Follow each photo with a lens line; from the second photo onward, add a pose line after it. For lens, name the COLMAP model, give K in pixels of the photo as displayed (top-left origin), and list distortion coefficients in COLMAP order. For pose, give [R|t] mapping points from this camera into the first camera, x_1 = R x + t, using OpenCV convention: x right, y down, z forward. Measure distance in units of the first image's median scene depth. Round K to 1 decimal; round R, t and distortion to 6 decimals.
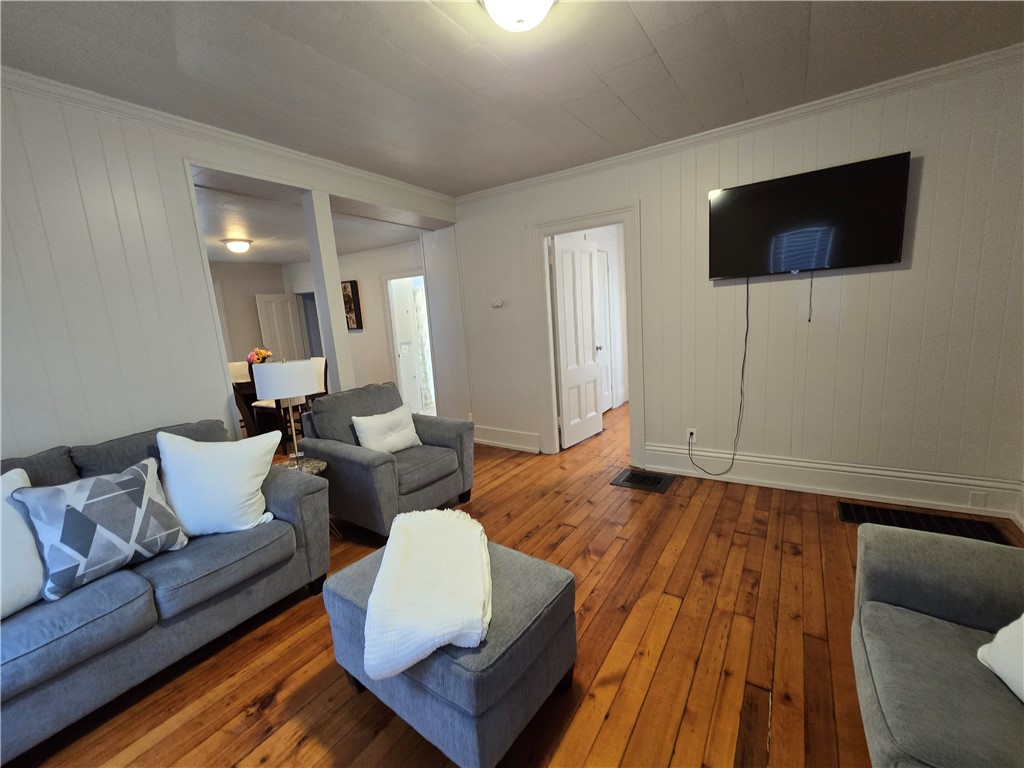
lens RADIAL K [[419.0, 0, 513.2], [0, 419.0, 386.2], [0, 0, 1]] dist [0.001140, -0.000162]
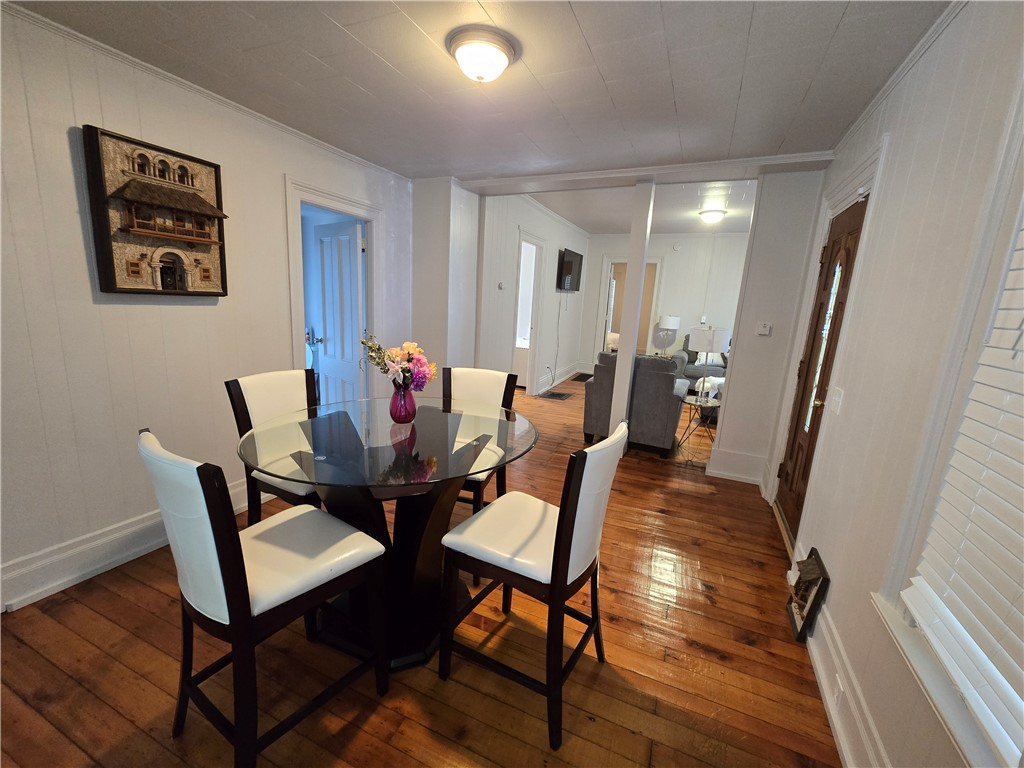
lens RADIAL K [[419.0, 0, 517.1], [0, 419.0, 385.6], [0, 0, 1]] dist [0.001140, -0.000162]
pose [[-0.177681, -0.144226, 0.973462, -1.269665], [0.131059, 0.976922, 0.168660, -0.135354], [-0.975322, 0.157549, -0.154678, 1.272649]]
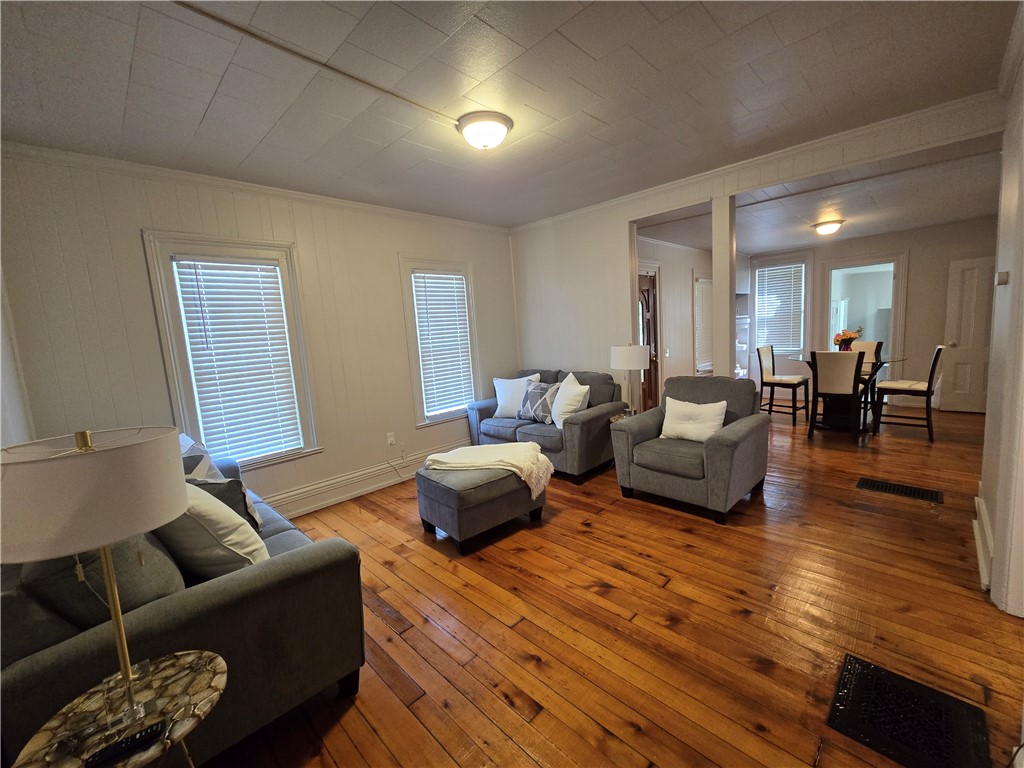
lens RADIAL K [[419.0, 0, 512.8], [0, 419.0, 381.2], [0, 0, 1]] dist [0.001140, -0.000162]
pose [[-0.184184, 0.190025, -0.964348, 0.628170], [-0.101104, 0.972266, 0.210896, -0.132155], [0.977678, 0.136343, -0.159863, 0.548994]]
